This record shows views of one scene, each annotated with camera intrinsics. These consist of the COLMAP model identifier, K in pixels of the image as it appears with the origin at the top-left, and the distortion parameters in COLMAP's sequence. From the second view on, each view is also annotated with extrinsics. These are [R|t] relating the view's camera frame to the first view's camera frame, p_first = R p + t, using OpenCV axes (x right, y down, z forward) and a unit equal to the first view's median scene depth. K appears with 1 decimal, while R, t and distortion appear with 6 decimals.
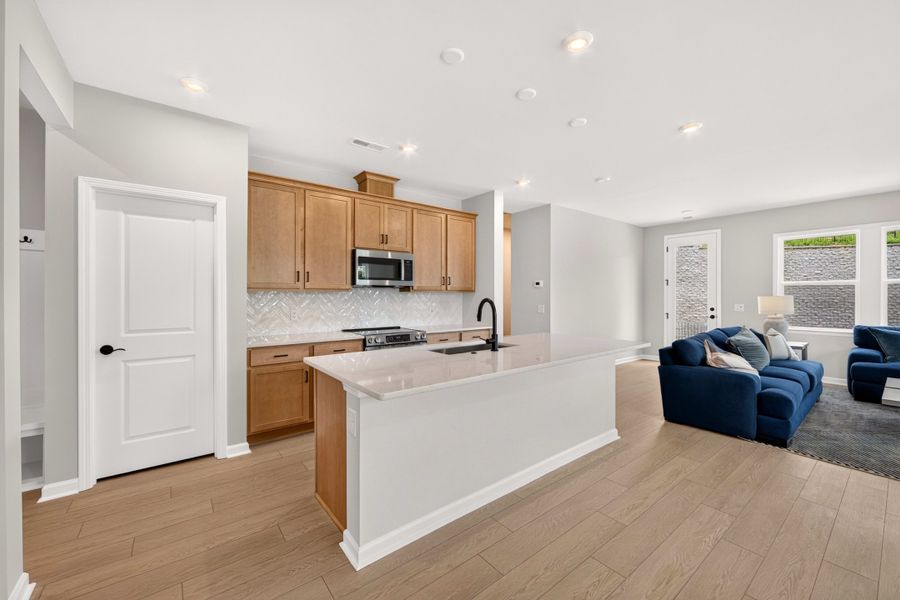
lens RADIAL K [[354.6, 0, 449.9], [0, 354.6, 295.1], [0, 0, 1]] dist [-0.002059, -0.001526]
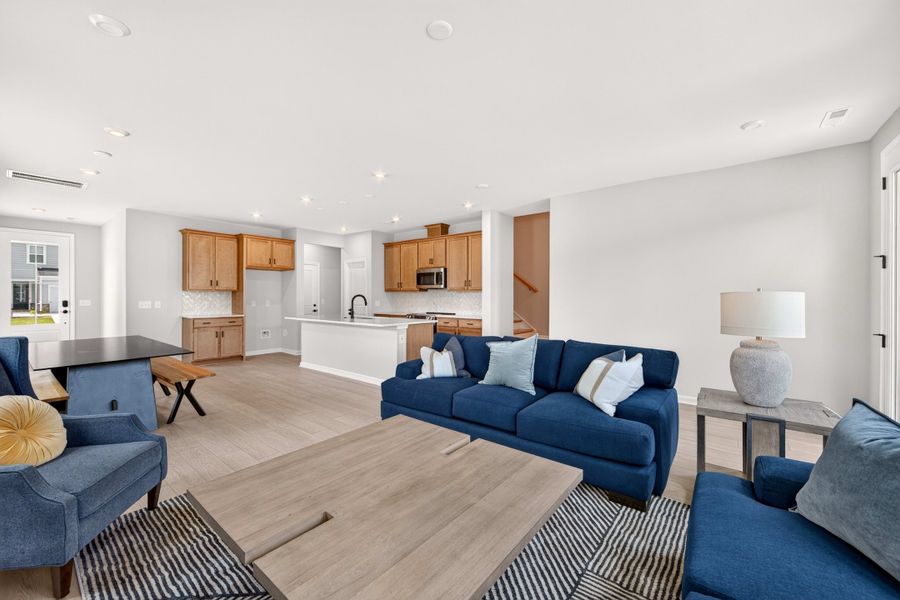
lens RADIAL K [[354.6, 0, 445.4], [0, 354.6, 295.5], [0, 0, 1]] dist [-0.002059, -0.001526]
pose [[0.226166, 0.002366, -0.974086, 1.604718], [0.000513, 0.999997, 0.002548, 0.005958], [0.974089, -0.001076, 0.226164, 0.707689]]
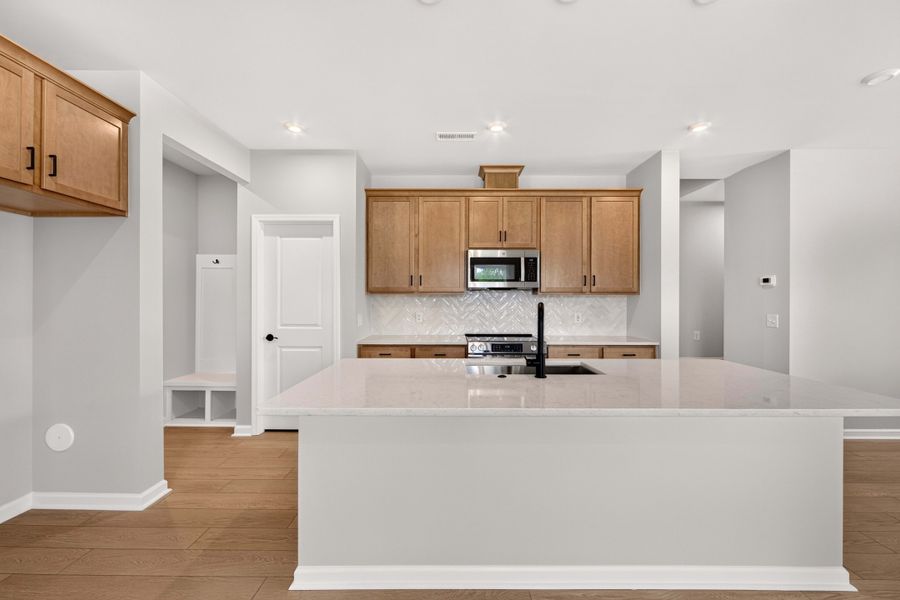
lens RADIAL K [[354.6, 0, 449.2], [0, 354.6, 297.4], [0, 0, 1]] dist [-0.002059, -0.001526]
pose [[0.783475, -0.000371, -0.621423, 0.280509], [-0.001589, 0.999995, -0.002601, 0.000478], [0.621421, 0.003025, 0.783471, 0.222070]]
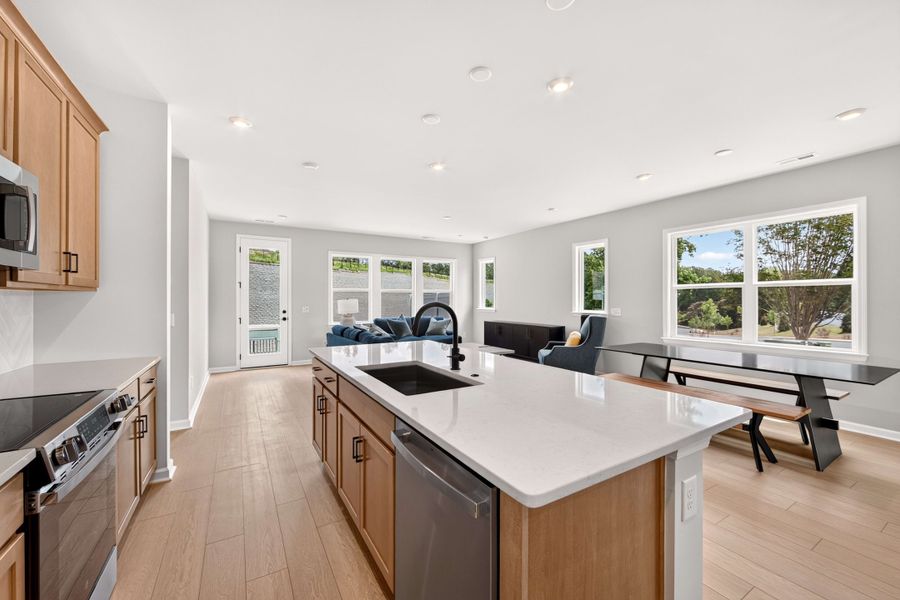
lens RADIAL K [[354.6, 0, 446.6], [0, 354.6, 299.8], [0, 0, 1]] dist [-0.002059, -0.001526]
pose [[0.124226, -0.000445, 0.992254, -0.432912], [-0.002433, 0.999997, 0.000753, 0.002220], [-0.992251, -0.002508, 0.124225, 0.612056]]
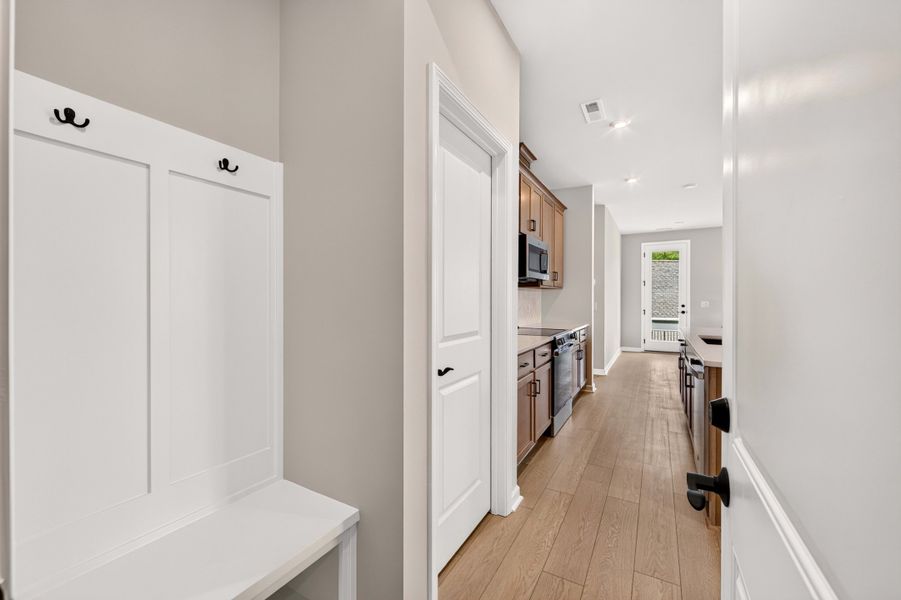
lens RADIAL K [[355.0, 0, 446.2], [0, 355.0, 300.5], [0, 0, 1]] dist [-0.002059, -0.001526]
pose [[0.929741, -0.002131, 0.368207, -0.738577], [-0.001157, 0.999961, 0.008709, 0.019418], [-0.368212, -0.008523, 0.929703, 0.282098]]
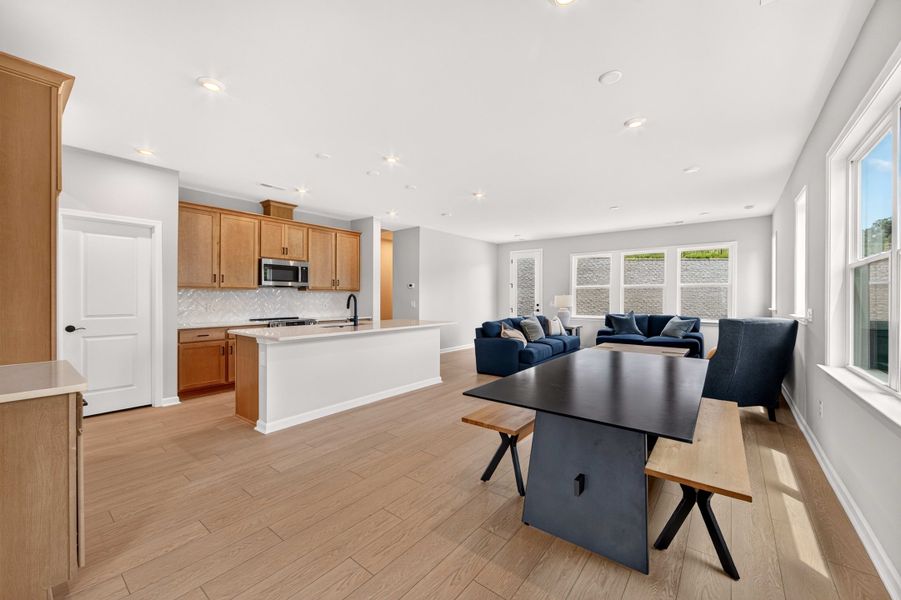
lens RADIAL K [[355.0, 0, 450.9], [0, 355.0, 297.7], [0, 0, 1]] dist [-0.002059, -0.001526]
pose [[0.970642, 0.002290, 0.240520, 0.105822], [-0.002894, 0.999993, 0.002159, 0.014401], [-0.240513, -0.002791, 0.970642, -0.469887]]
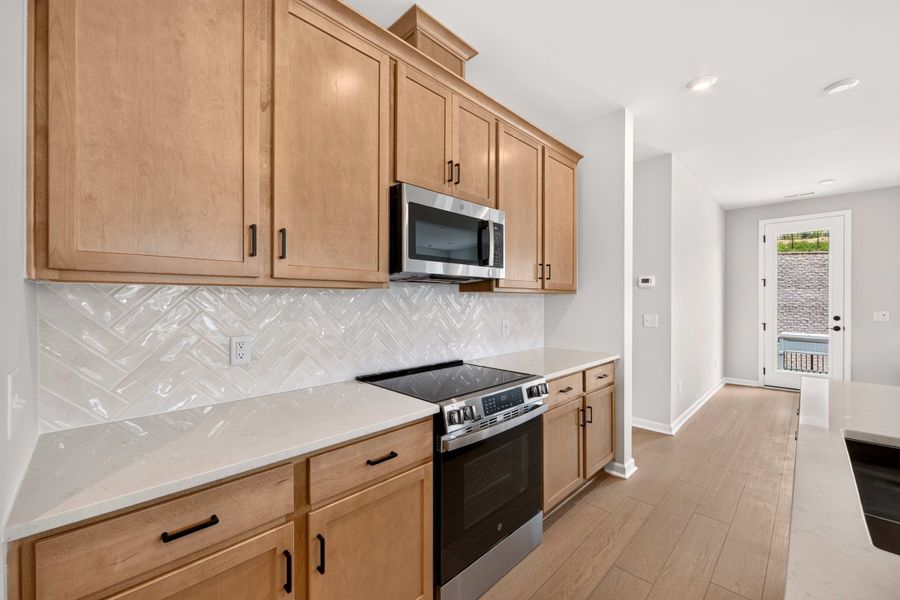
lens RADIAL K [[354.6, 0, 448.3], [0, 354.6, 303.9], [0, 0, 1]] dist [-0.002059, -0.001526]
pose [[0.993118, -0.001894, 0.117101, -0.256390], [0.000709, 0.999948, 0.010161, 0.003413], [-0.117114, -0.010008, 0.993068, 0.582207]]
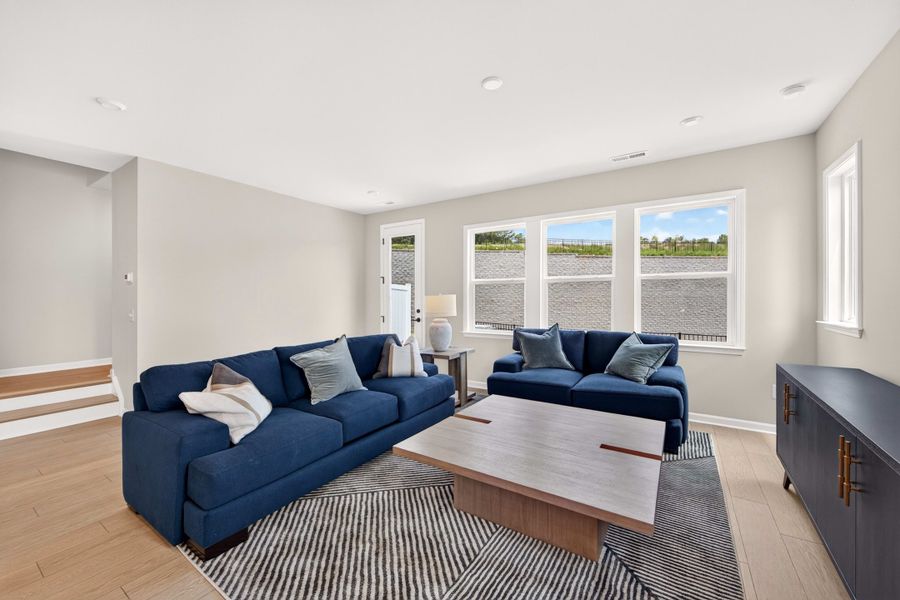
lens RADIAL K [[354.6, 0, 447.7], [0, 354.6, 297.8], [0, 0, 1]] dist [-0.002059, -0.001526]
pose [[0.945193, -0.002420, 0.326504, 0.855389], [0.001699, 0.999995, 0.002495, 0.008299], [-0.326508, -0.001804, 0.945193, 0.255723]]
